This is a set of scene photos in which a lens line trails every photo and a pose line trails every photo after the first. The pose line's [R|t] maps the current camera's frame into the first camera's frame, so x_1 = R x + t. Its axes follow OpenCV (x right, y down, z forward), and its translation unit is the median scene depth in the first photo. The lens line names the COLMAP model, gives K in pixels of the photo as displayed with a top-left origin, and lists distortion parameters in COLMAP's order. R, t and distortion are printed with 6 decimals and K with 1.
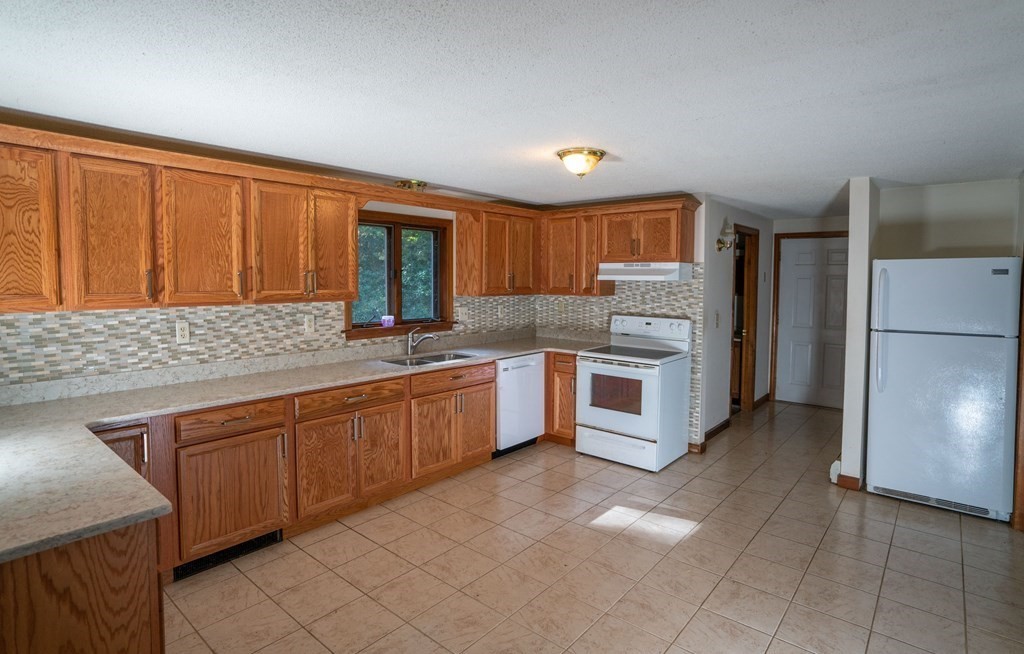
lens RADIAL K [[536.7, 0, 512.7], [0, 536.7, 306.9], [0, 0, 1]] dist [-0.022378, 0.000859]
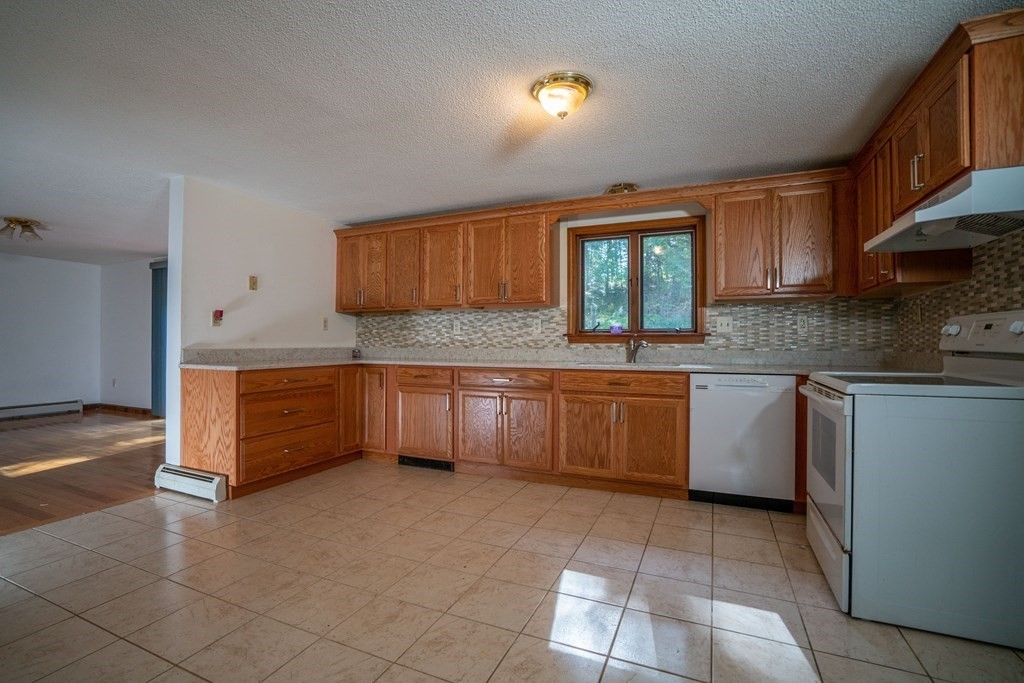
lens RADIAL K [[479.4, 0, 512.0], [0, 479.4, 341.5], [0, 0, 1]] dist [-0.068718, 0.027883]
pose [[0.261860, -0.012855, -0.965020, 0.737197], [-0.056732, 0.997977, -0.028688, 0.110142], [0.963437, 0.062260, 0.260601, 0.712849]]
